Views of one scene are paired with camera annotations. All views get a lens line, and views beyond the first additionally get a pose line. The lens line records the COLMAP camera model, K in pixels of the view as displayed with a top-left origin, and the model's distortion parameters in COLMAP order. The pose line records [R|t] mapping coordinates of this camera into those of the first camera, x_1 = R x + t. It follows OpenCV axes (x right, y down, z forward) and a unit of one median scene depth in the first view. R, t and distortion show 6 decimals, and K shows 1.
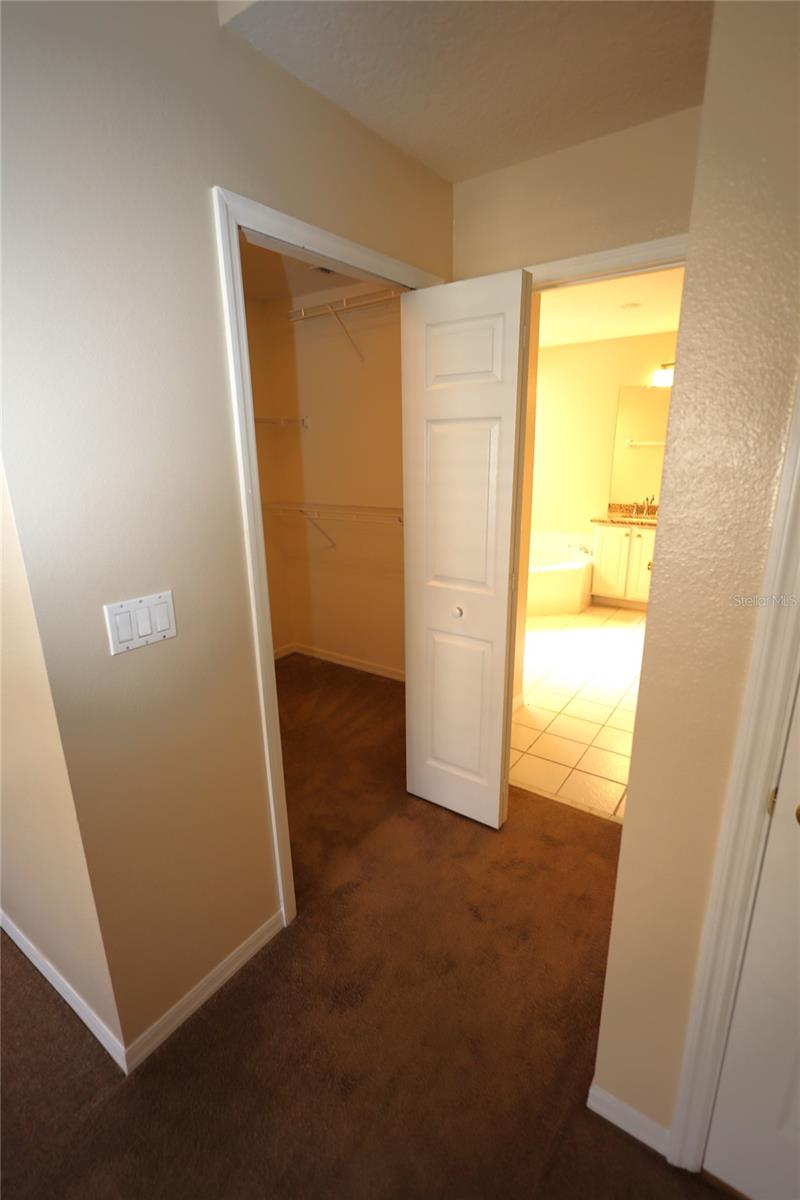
lens RADIAL K [[548.3, 0, 400.0], [0, 548.3, 600.0], [0, 0, 1]] dist [0.001493, 0.000404]
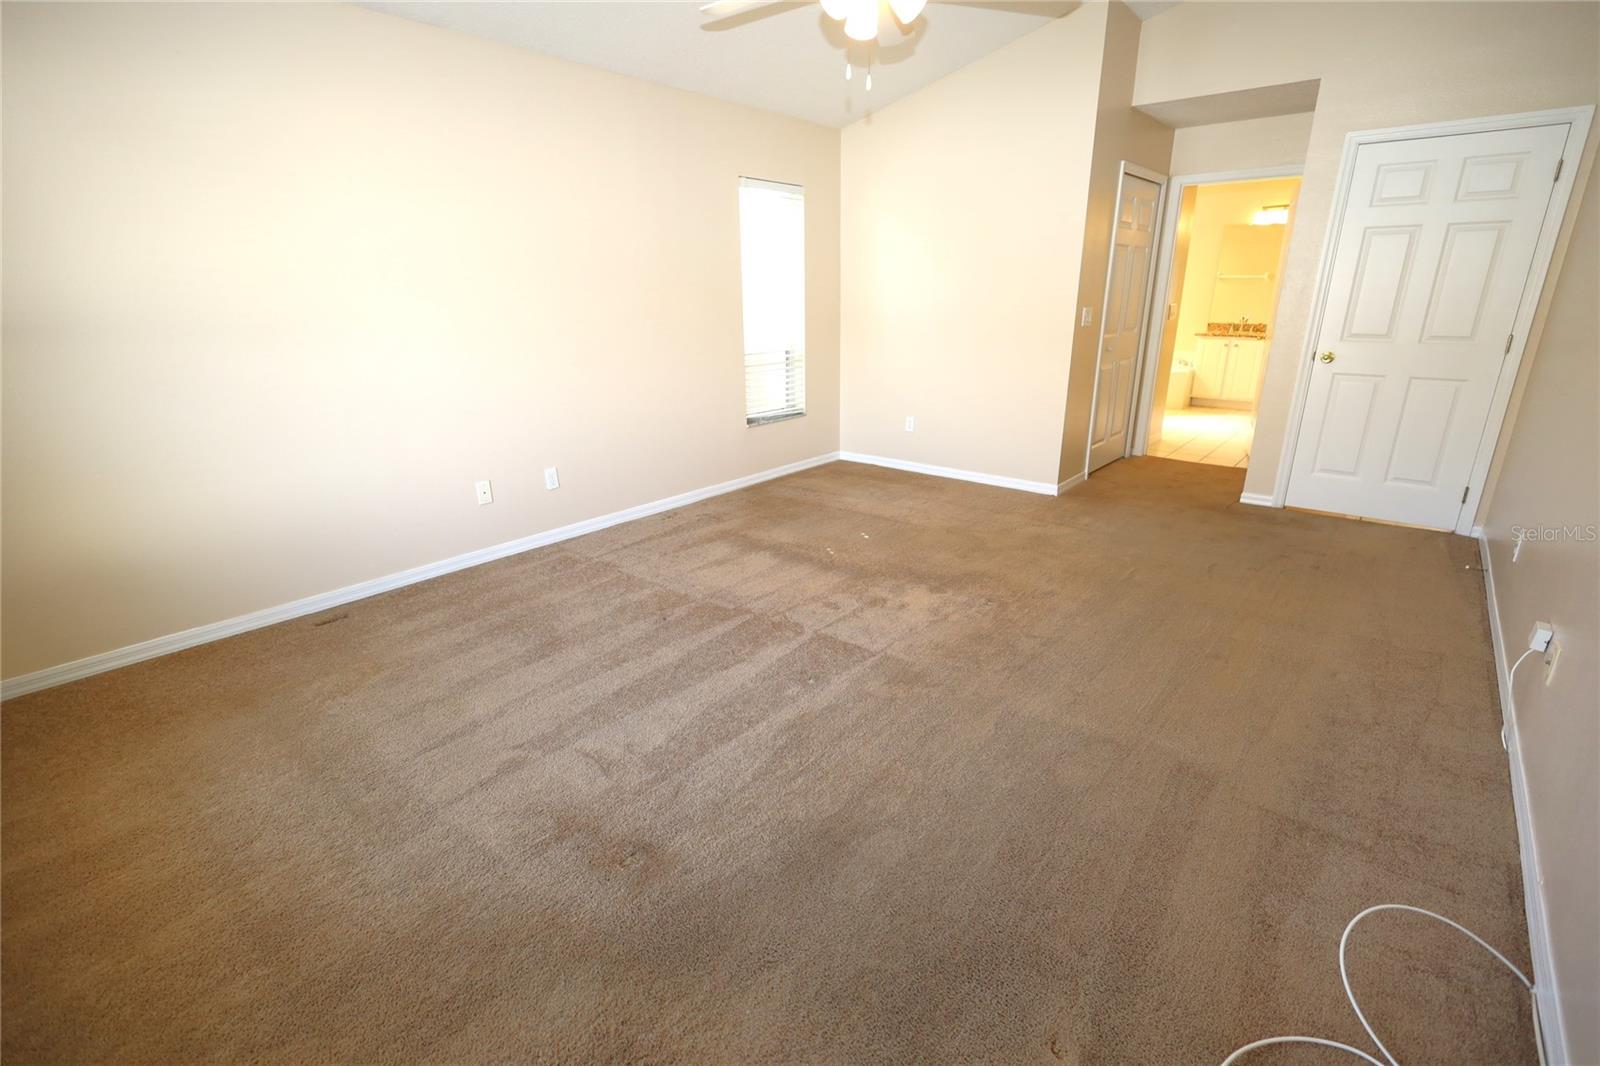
lens RADIAL K [[734.6, 0, 799.3], [0, 734.6, 526.7], [0, 0, 1]] dist [0.014092, 0.000249]
pose [[0.997212, 0.035912, -0.065406, -0.420034], [-0.033747, 0.998855, 0.033914, 0.263056], [0.066549, -0.031612, 0.997282, -0.738607]]
